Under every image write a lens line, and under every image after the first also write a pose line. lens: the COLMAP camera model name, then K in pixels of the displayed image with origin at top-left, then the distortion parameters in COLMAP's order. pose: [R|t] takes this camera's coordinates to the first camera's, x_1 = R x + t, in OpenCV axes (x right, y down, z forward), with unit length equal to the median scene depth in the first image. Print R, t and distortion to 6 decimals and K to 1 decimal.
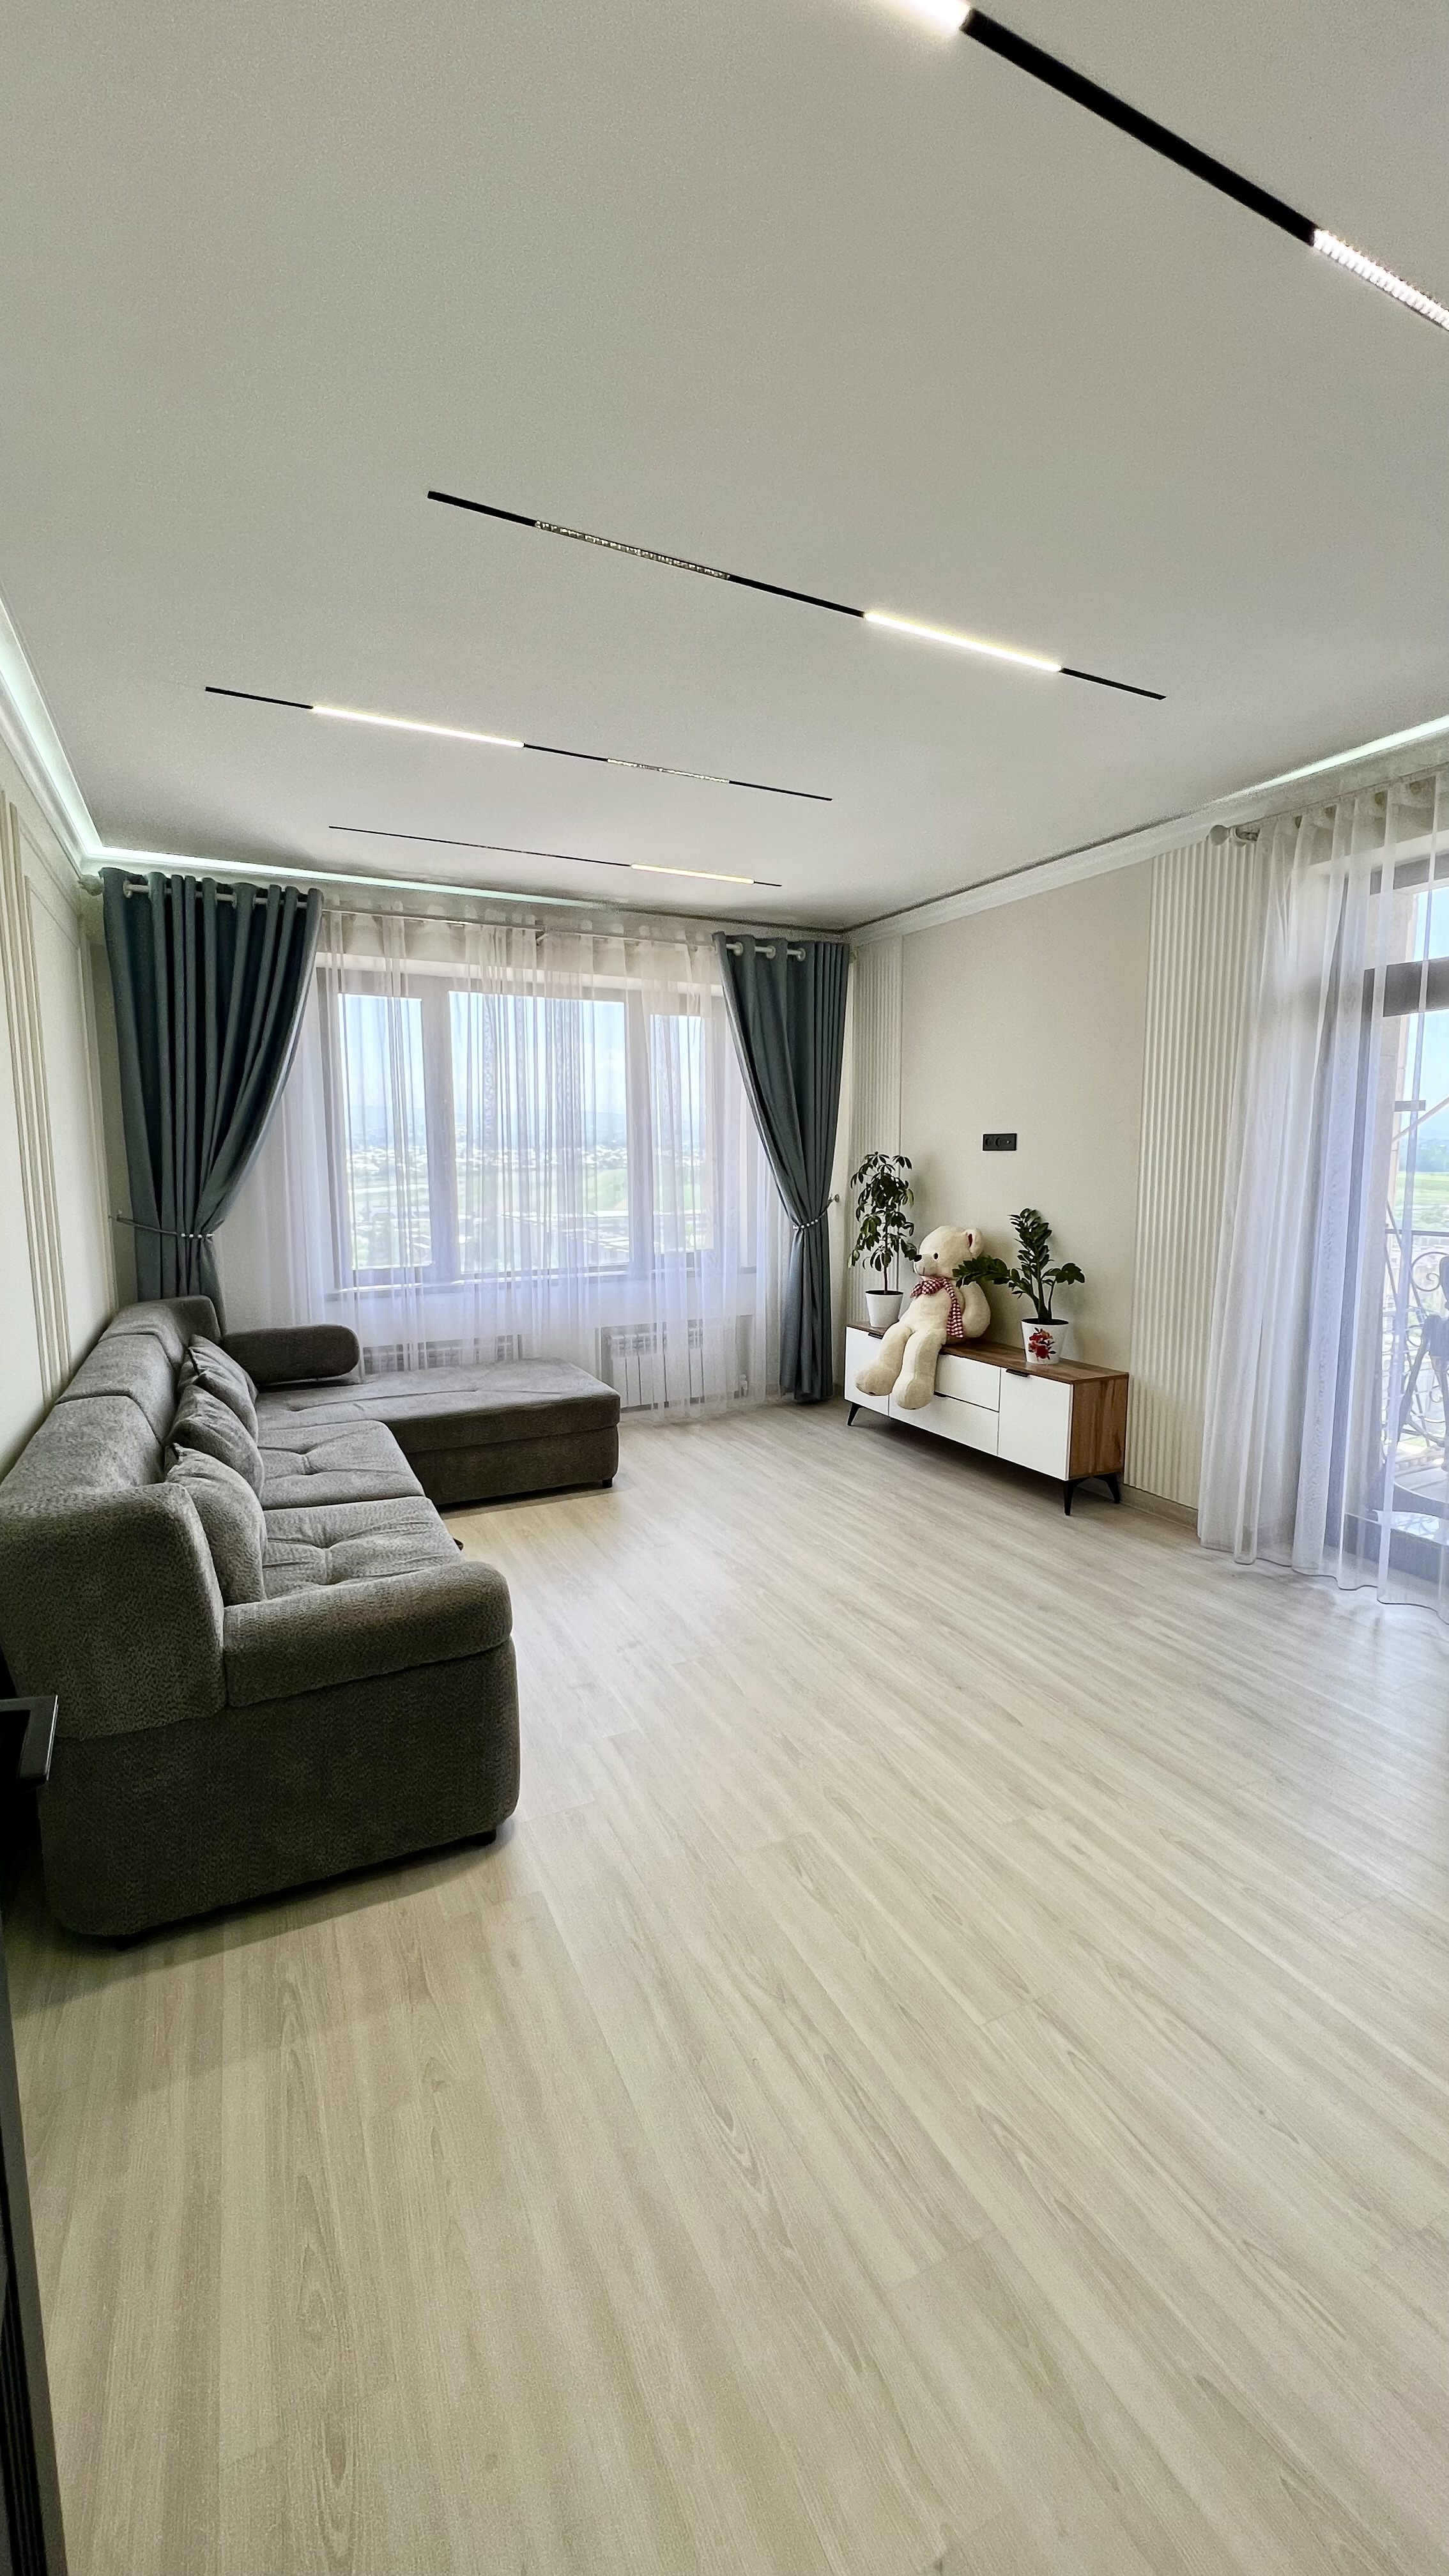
lens RADIAL K [[1025.1, 0, 730.9], [0, 1025.1, 1284.5], [0, 0, 1]] dist [-0.001922, 0.000887]
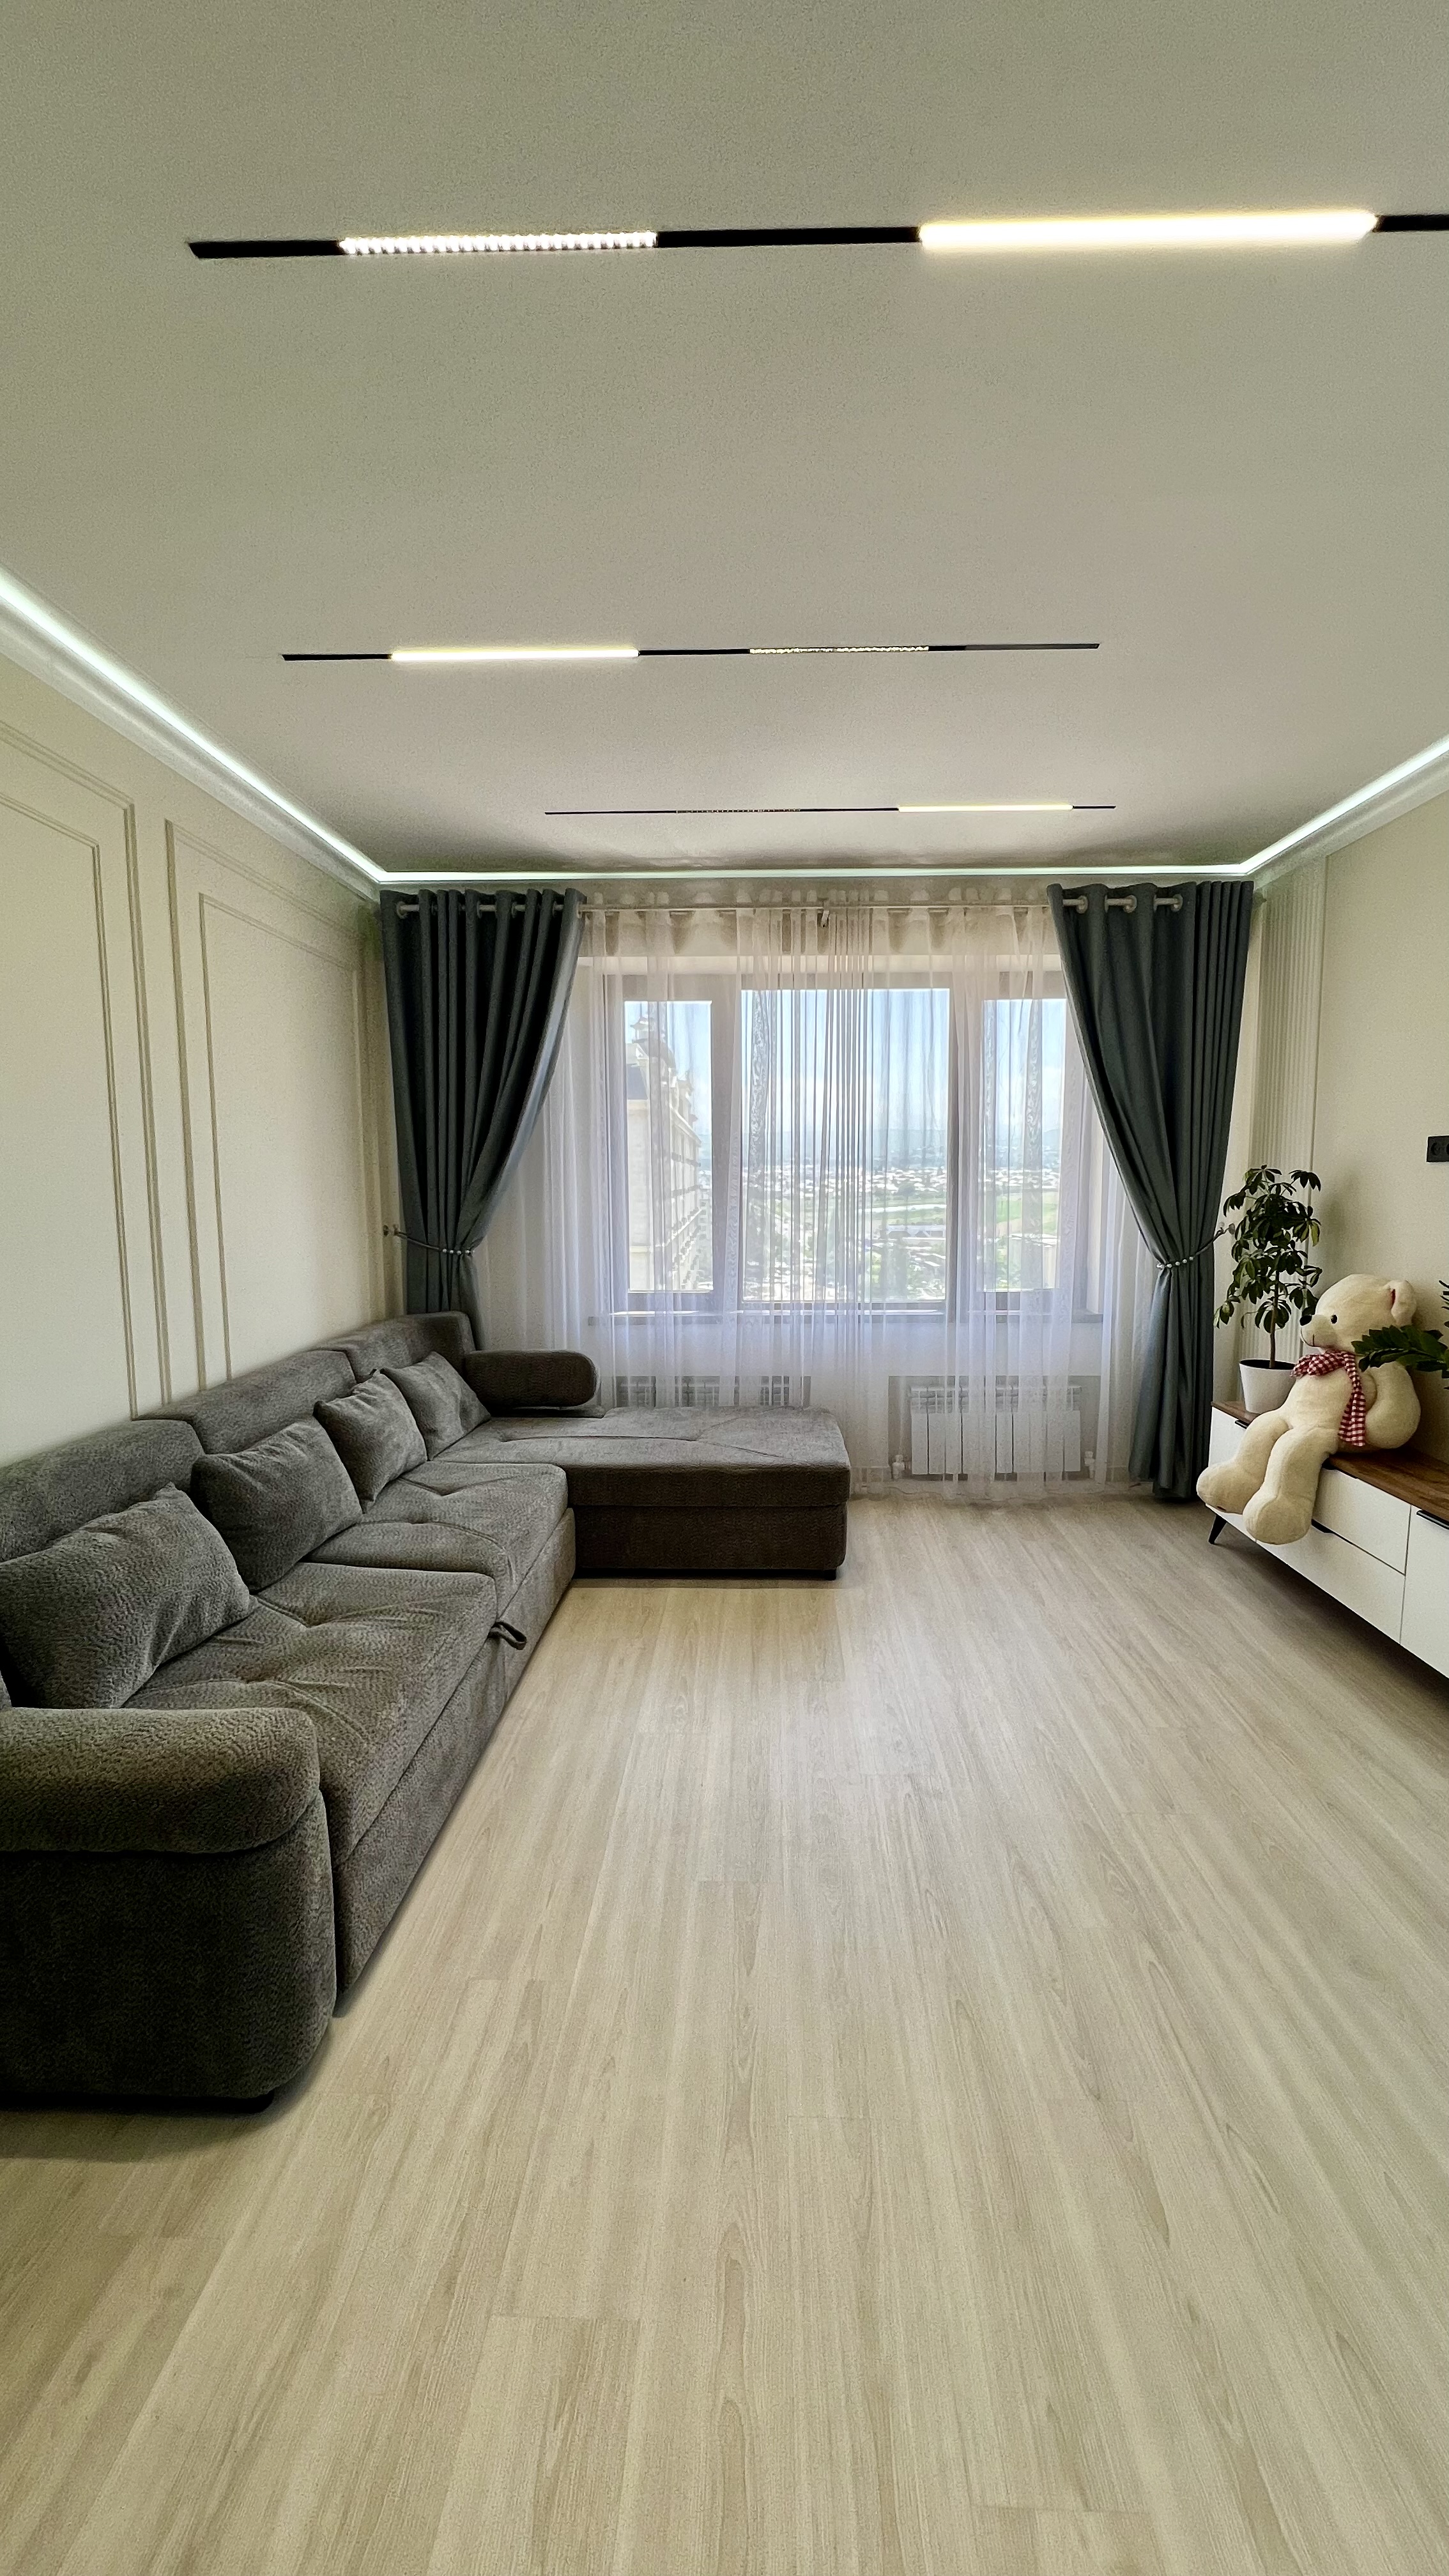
lens RADIAL K [[1025.1, 0, 730.9], [0, 1025.1, 1284.5], [0, 0, 1]] dist [-0.001922, 0.000887]
pose [[0.882684, 0.050214, -0.467278, 0.166174], [-0.058845, 0.998260, -0.003885, -0.024902], [0.466269, 0.030926, 0.884102, 0.224408]]
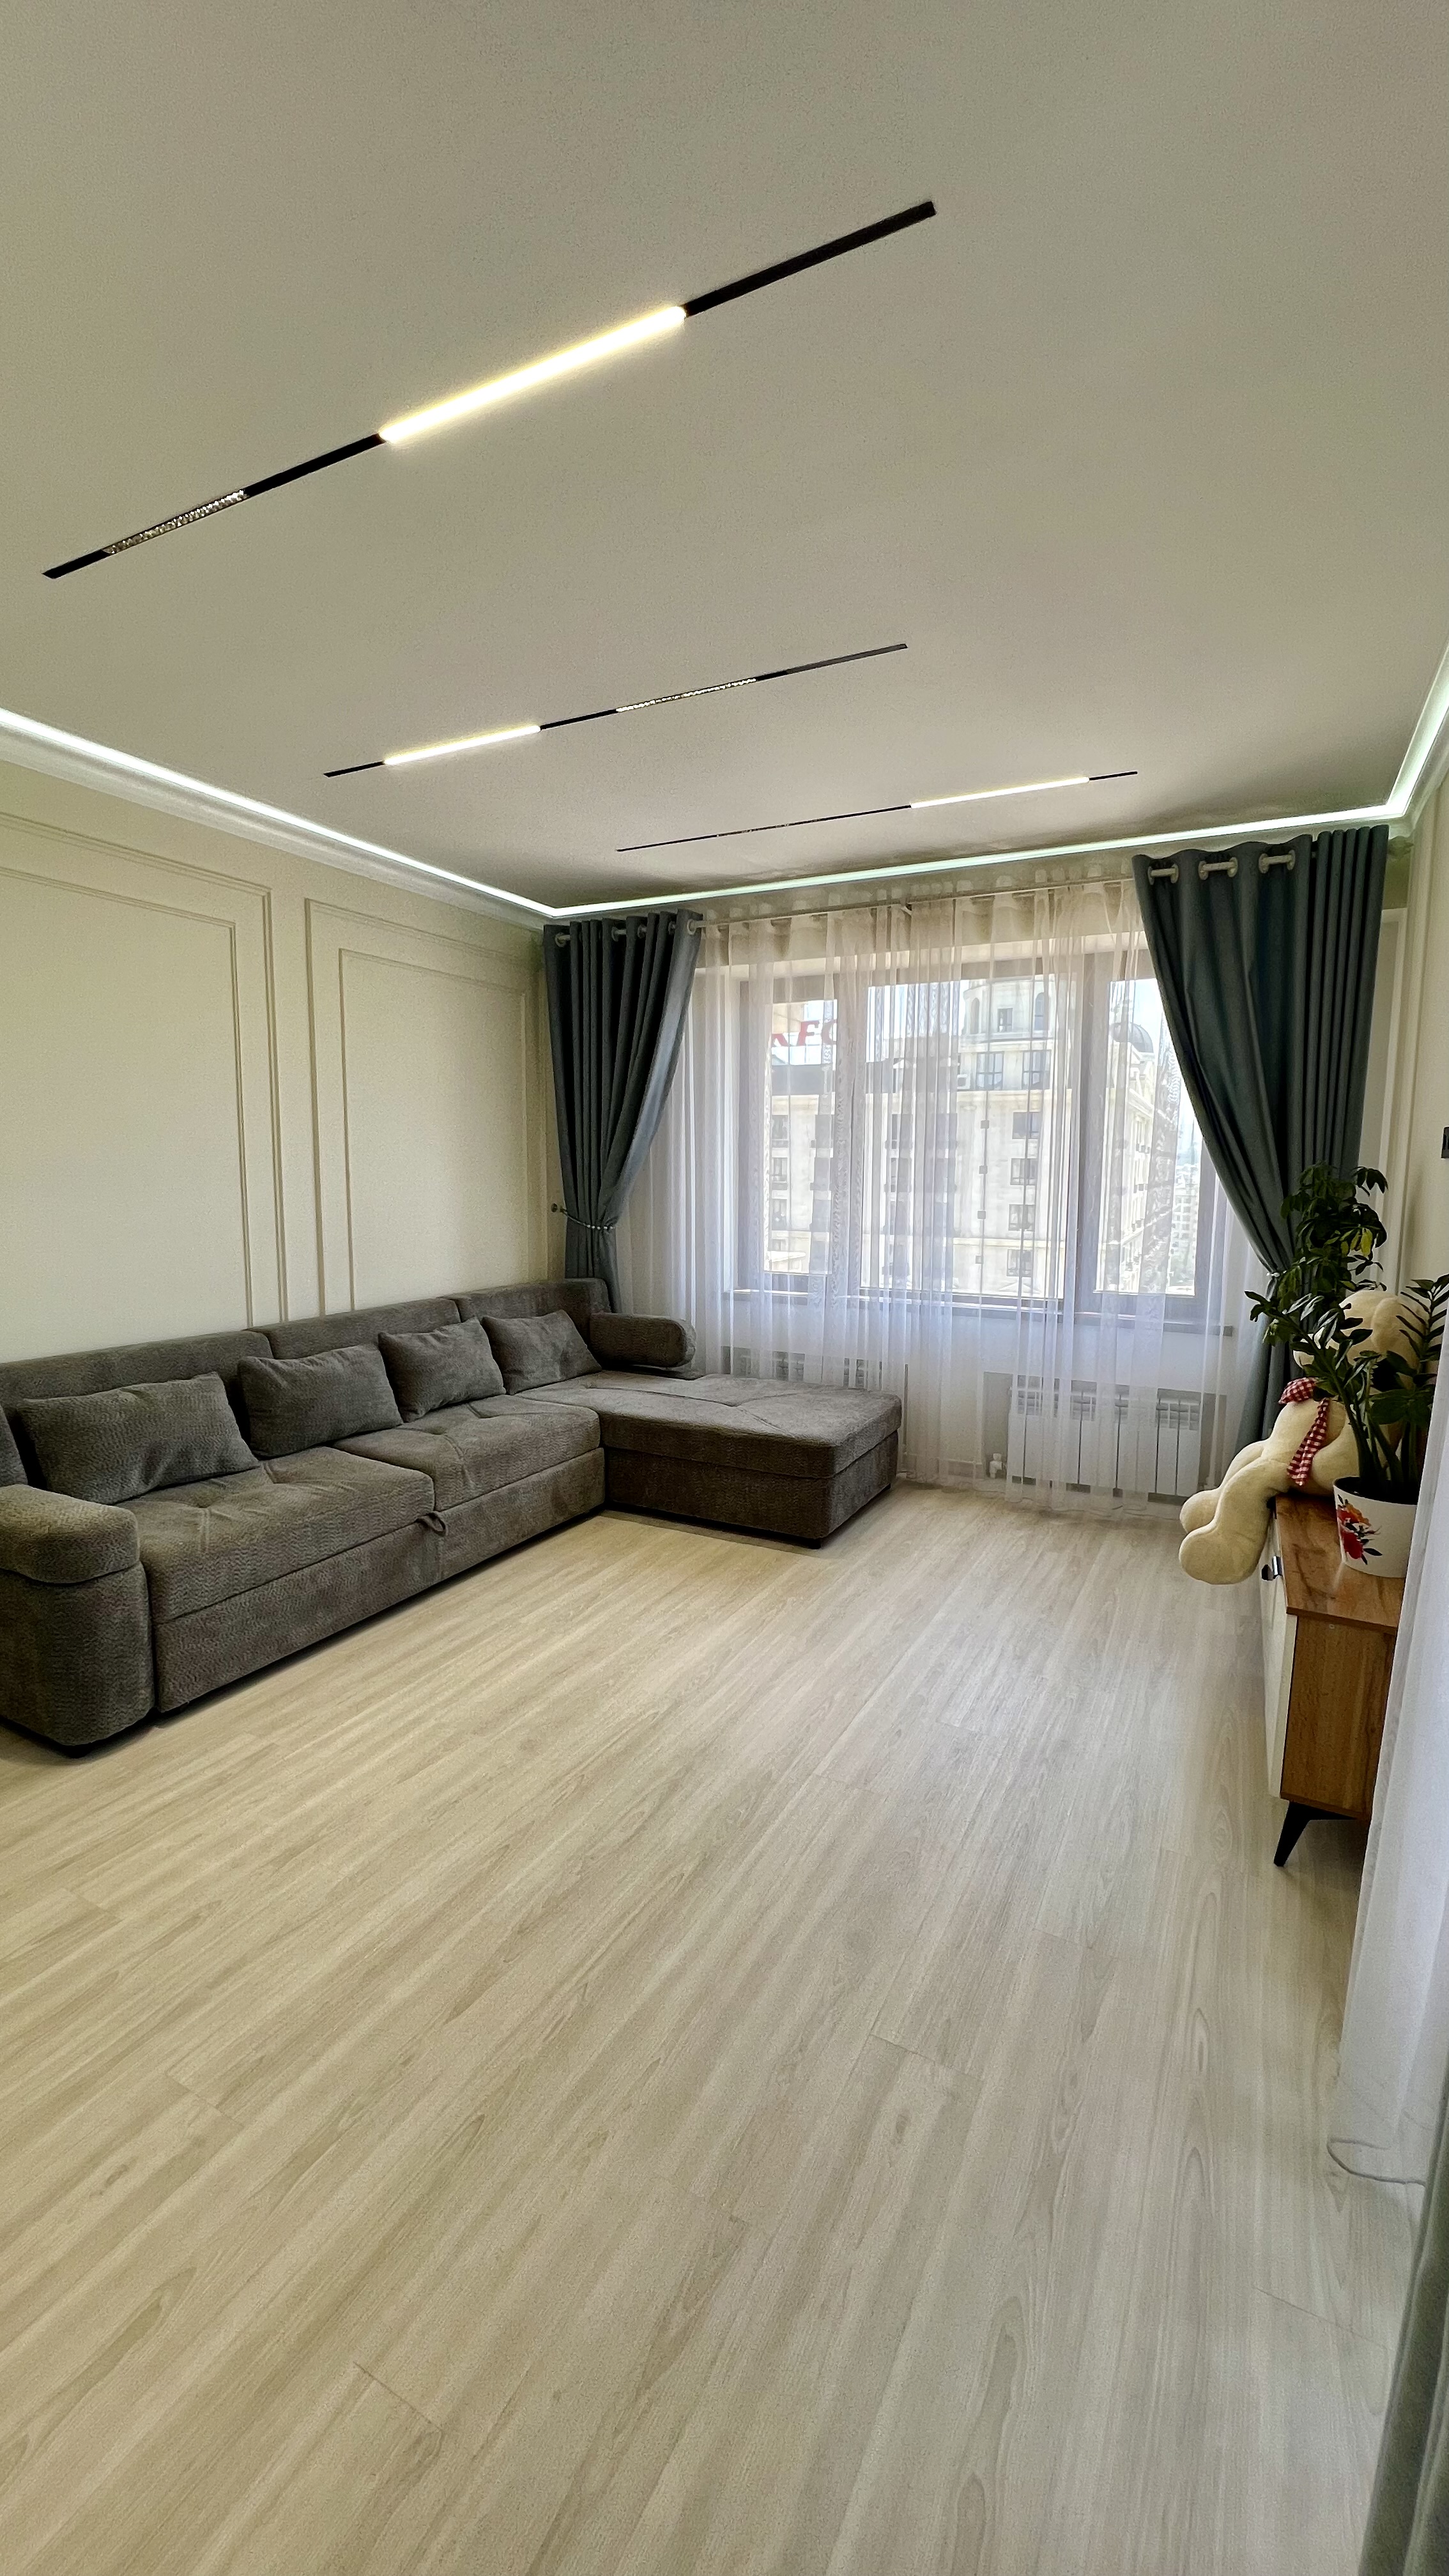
lens RADIAL K [[1025.1, 0, 730.9], [0, 1025.1, 1284.5], [0, 0, 1]] dist [-0.001922, 0.000887]
pose [[0.592213, 0.103572, -0.799097, 0.468043], [-0.114228, 0.992481, 0.043982, -0.046872], [0.797644, 0.065232, 0.599591, 0.390117]]
